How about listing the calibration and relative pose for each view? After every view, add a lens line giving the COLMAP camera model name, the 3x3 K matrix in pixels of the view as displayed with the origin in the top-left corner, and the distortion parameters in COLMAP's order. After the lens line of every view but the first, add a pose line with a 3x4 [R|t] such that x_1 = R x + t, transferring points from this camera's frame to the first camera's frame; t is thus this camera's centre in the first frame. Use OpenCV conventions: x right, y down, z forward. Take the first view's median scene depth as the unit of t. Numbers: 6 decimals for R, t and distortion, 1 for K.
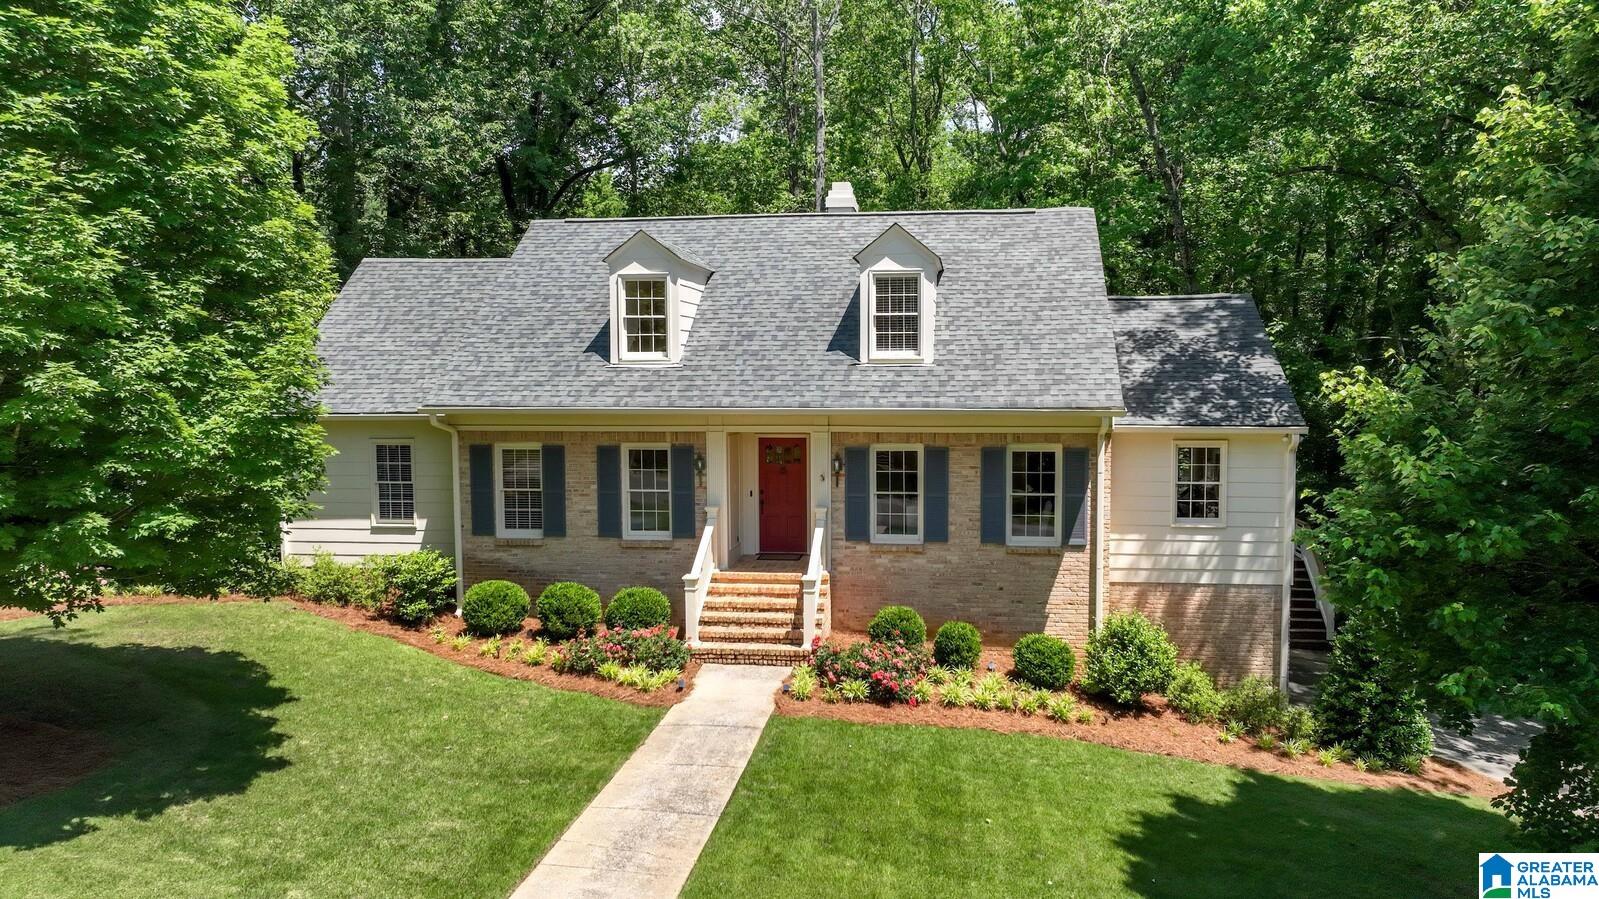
lens RADIAL K [[1142.0, 0, 803.4], [0, 1142.0, 447.4], [0, 0, 1]] dist [-0.003257, 0.024540]
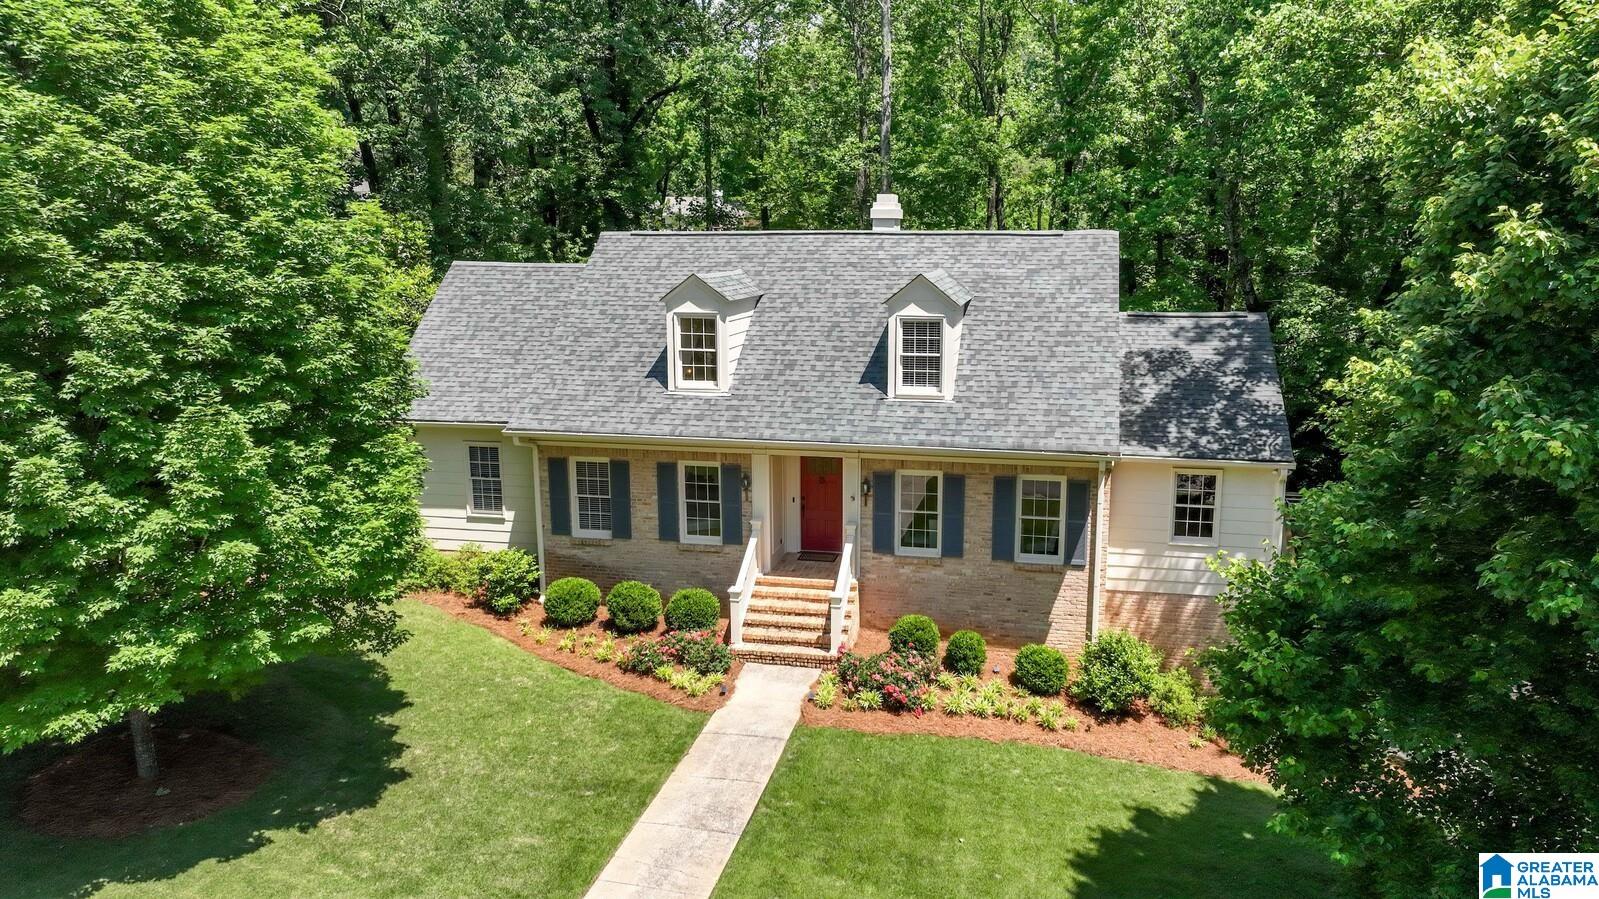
lens RADIAL K [[1142.0, 0, 798.2], [0, 1142.0, 449.0], [0, 0, 1]] dist [-0.003257, 0.024540]
pose [[0.996494, 0.014339, -0.082428, 0.057829], [-0.004108, 0.992403, 0.122965, -0.167996], [0.083565, -0.122195, 0.988982, -0.122974]]
